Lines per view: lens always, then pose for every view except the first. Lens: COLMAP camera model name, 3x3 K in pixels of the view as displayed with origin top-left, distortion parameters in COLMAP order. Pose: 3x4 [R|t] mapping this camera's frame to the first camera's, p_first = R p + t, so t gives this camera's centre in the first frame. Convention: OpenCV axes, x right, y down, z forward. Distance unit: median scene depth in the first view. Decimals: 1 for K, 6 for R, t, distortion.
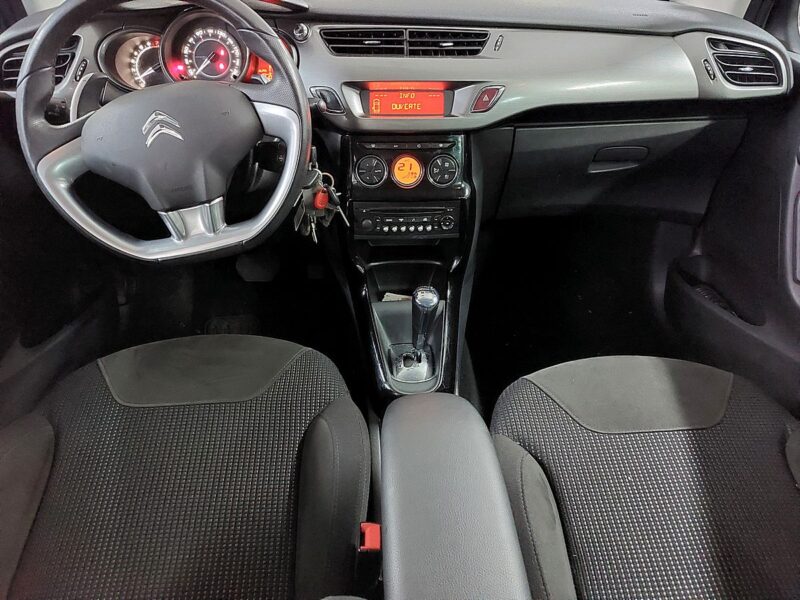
lens RADIAL K [[583.0, 0, 400.8], [0, 583.0, 303.8], [0, 0, 1]] dist [0.051048, -0.038089]
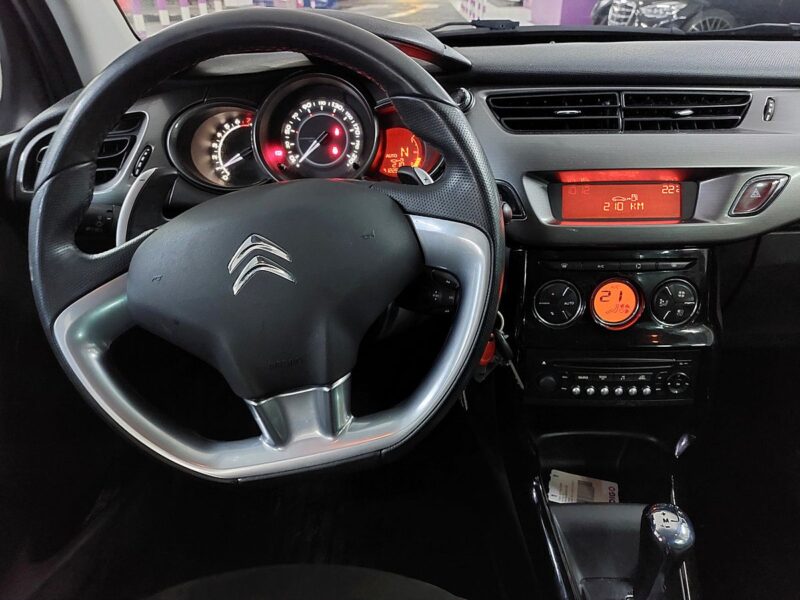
lens RADIAL K [[583.0, 0, 392.3], [0, 583.0, 299.8], [0, 0, 1]] dist [0.051048, -0.038089]
pose [[0.994833, 0.014788, -0.100447, -0.172664], [-0.025731, 0.993759, -0.108541, -0.160516], [0.098215, 0.110564, 0.989004, 0.354626]]
